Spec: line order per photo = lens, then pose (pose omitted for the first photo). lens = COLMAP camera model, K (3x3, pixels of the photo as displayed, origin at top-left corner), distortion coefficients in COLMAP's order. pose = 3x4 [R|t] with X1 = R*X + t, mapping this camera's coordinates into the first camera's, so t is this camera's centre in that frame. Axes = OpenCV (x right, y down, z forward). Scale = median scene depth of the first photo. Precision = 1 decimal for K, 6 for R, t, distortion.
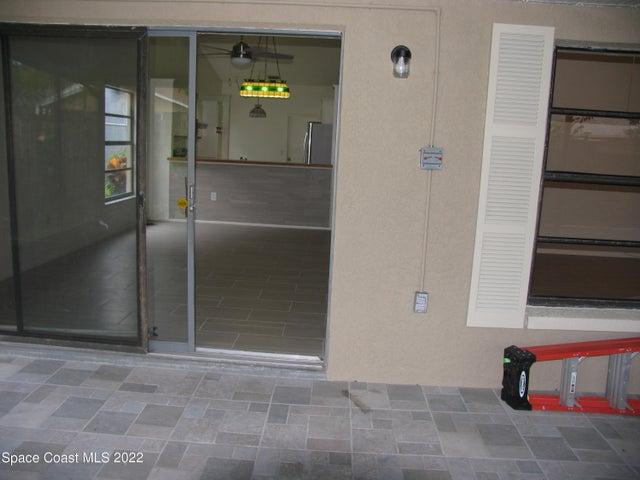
lens RADIAL K [[556.0, 0, 320.0], [0, 556.0, 240.0], [0, 0, 1]] dist [-0.008551, -0.005044]
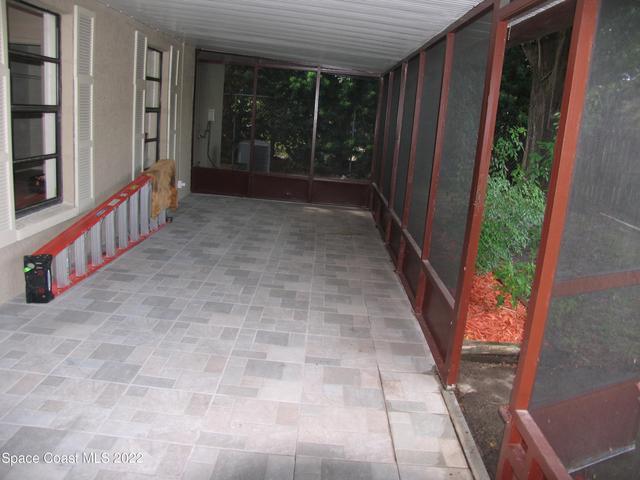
lens RADIAL K [[556.0, 0, 320.0], [0, 556.0, 240.0], [0, 0, 1]] dist [-0.008551, -0.005044]
pose [[-0.008140, -0.267288, 0.963582, -0.803266], [0.093199, 0.959217, 0.266865, -0.101591], [-0.995614, 0.091977, 0.017103, 0.358923]]
